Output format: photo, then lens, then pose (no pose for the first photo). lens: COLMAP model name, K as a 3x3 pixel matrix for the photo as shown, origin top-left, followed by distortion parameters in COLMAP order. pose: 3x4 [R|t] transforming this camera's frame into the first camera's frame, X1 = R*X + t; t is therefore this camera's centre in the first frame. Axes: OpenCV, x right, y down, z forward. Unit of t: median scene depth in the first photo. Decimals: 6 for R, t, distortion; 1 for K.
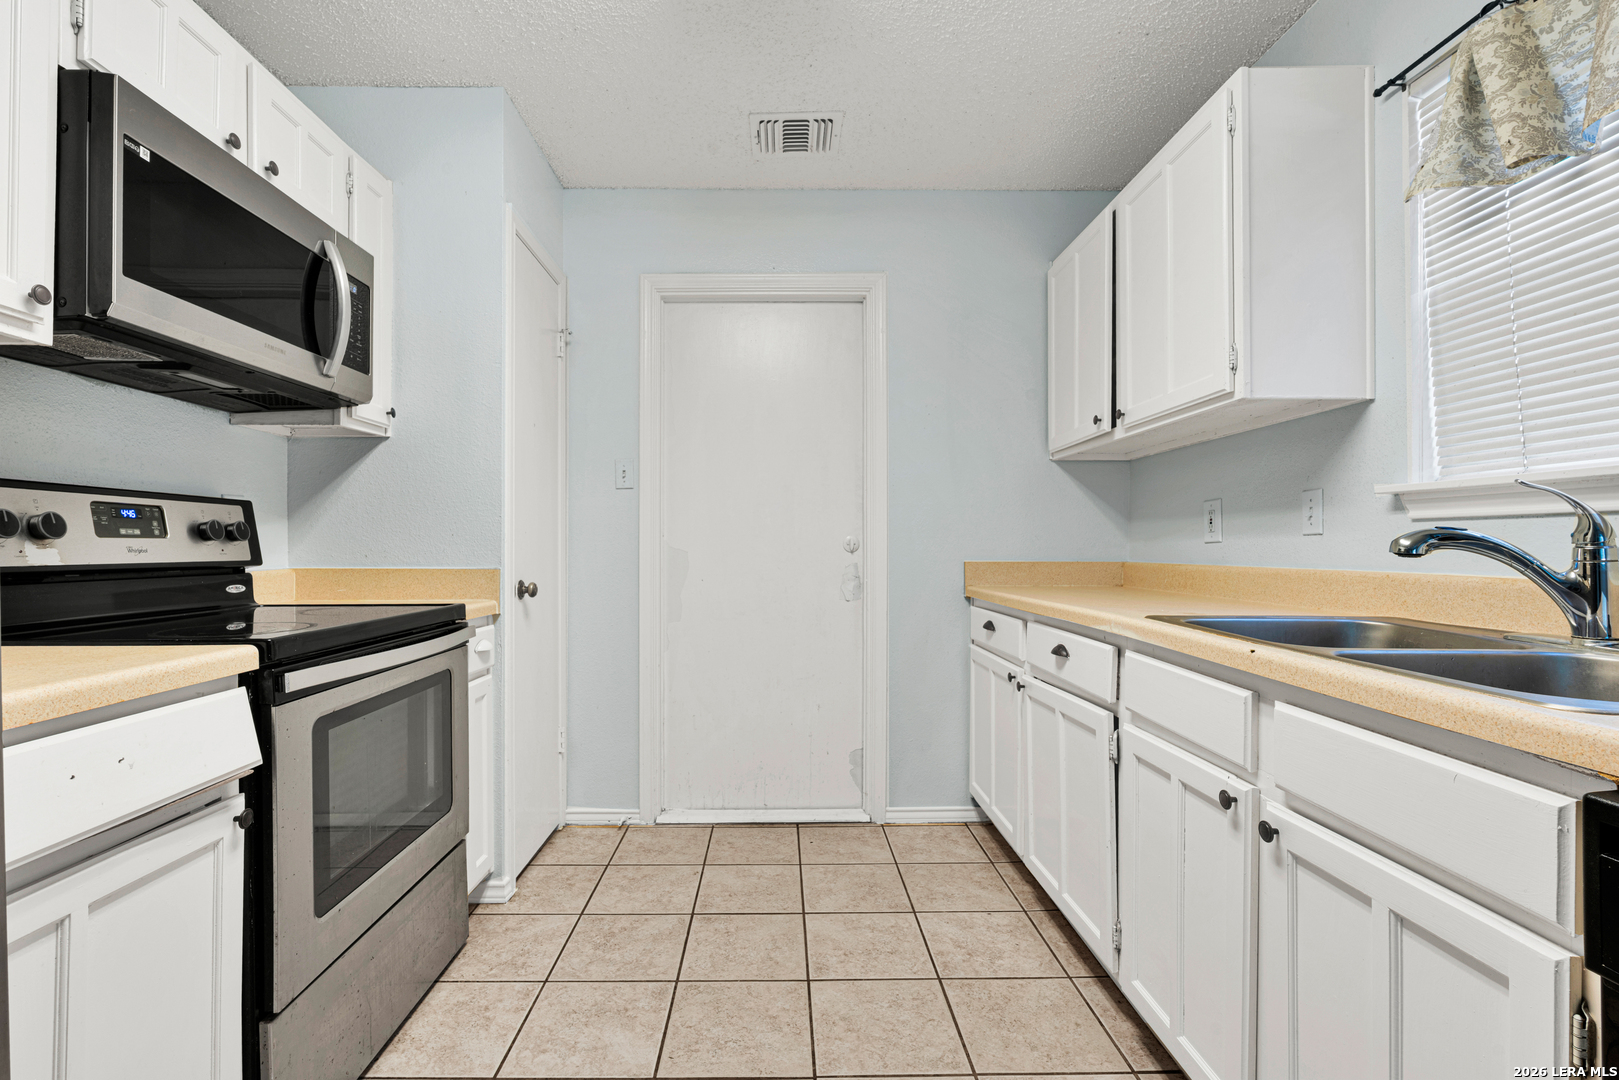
lens RADIAL K [[722.0, 0, 793.5], [0, 722.0, 534.8], [0, 0, 1]] dist [-0.010549, -0.000051]
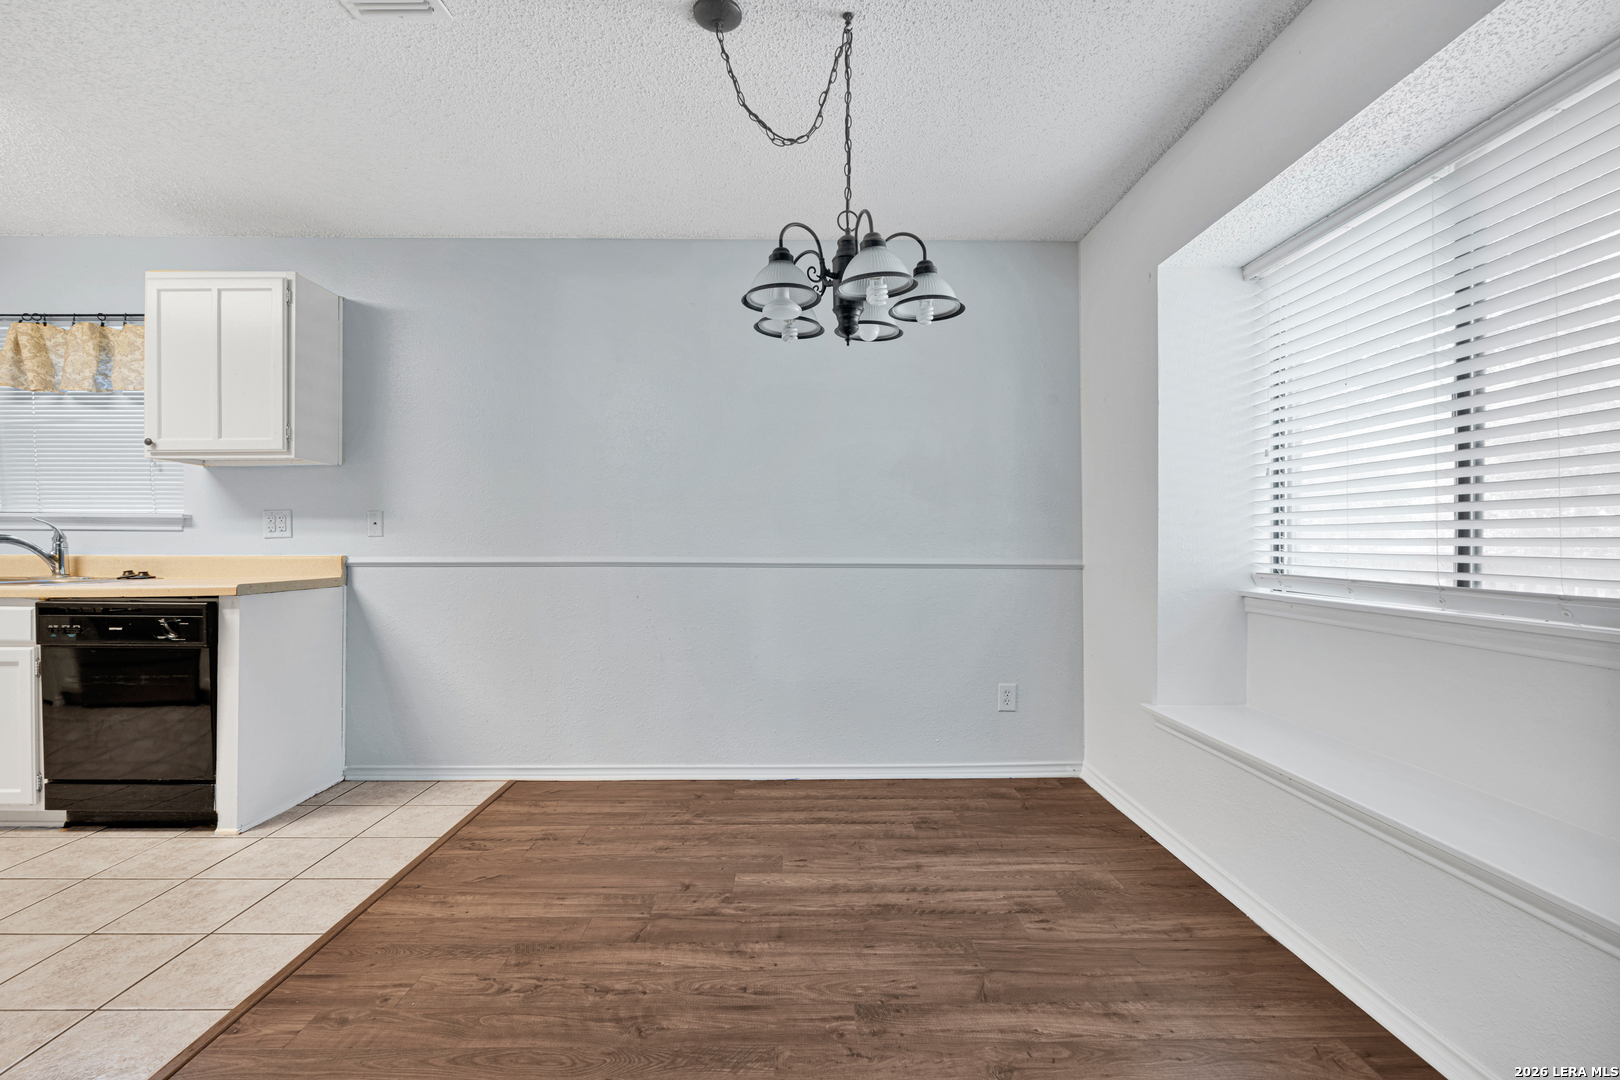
lens RADIAL K [[722.5, 0, 800.6], [0, 722.5, 542.7], [0, 0, 1]] dist [-0.010549, -0.000051]
pose [[0.002928, 0.004157, 0.999987, -1.498086], [0.001984, 0.999989, -0.004162, 0.031435], [-0.999994, 0.001996, 0.002920, -1.717269]]
